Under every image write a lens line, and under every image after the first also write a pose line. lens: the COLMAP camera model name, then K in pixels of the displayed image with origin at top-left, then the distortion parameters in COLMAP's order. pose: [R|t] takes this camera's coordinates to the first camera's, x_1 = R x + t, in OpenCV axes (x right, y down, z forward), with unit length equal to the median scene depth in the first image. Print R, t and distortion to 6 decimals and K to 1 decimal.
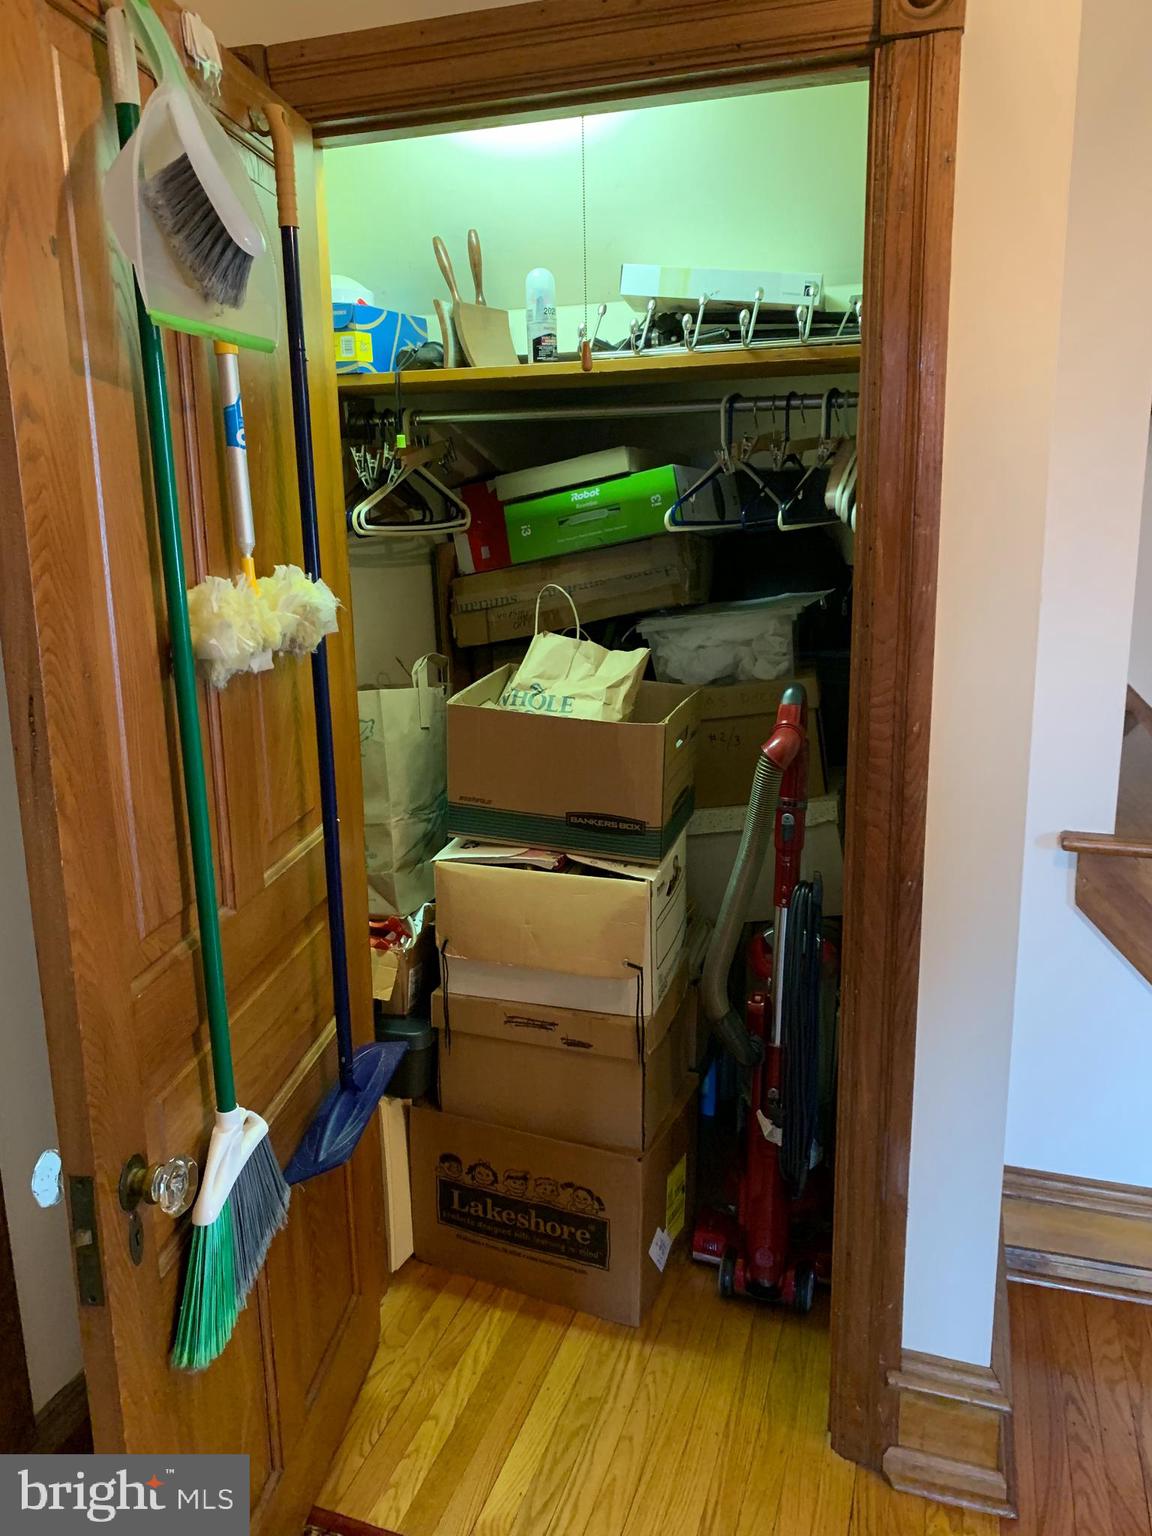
lens RADIAL K [[1162.0, 0, 576.6], [0, 1162.0, 763.8], [0, 0, 1]] dist [0.043882, -0.060096]
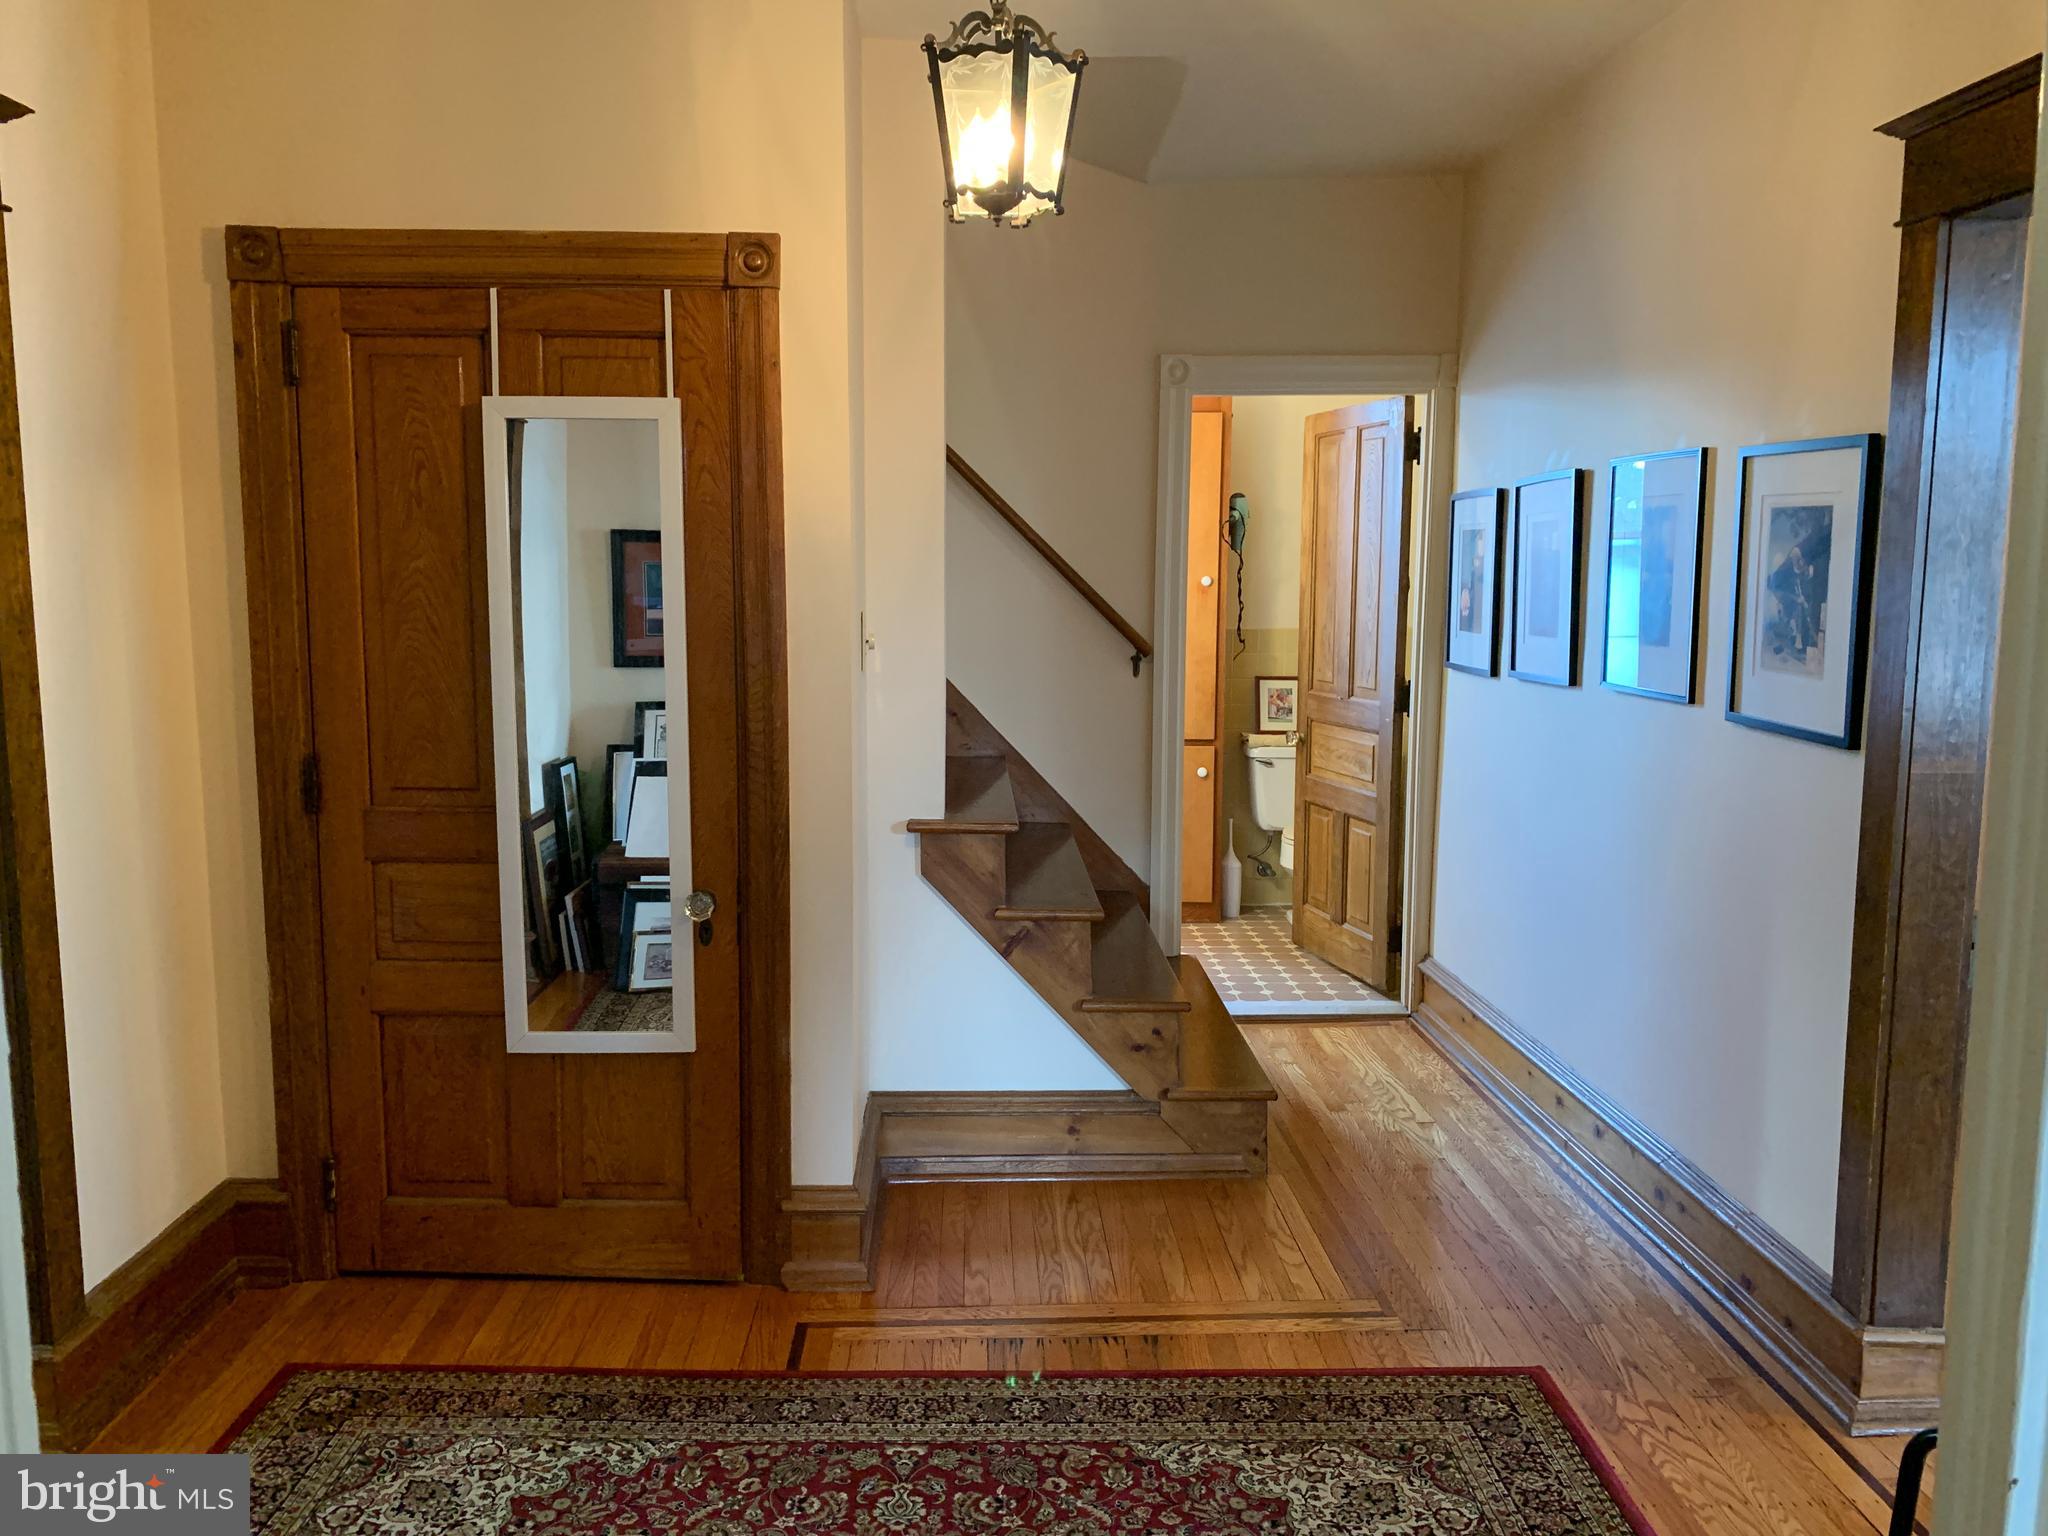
lens RADIAL K [[1549.4, 0, 1015.4], [0, 1549.4, 758.0], [0, 0, 1]] dist [0.043882, -0.060096]
pose [[0.936773, -0.019686, 0.349383, -0.100616], [0.051809, 0.995216, -0.082834, 0.168308], [-0.346081, 0.095698, 0.933311, -0.823782]]
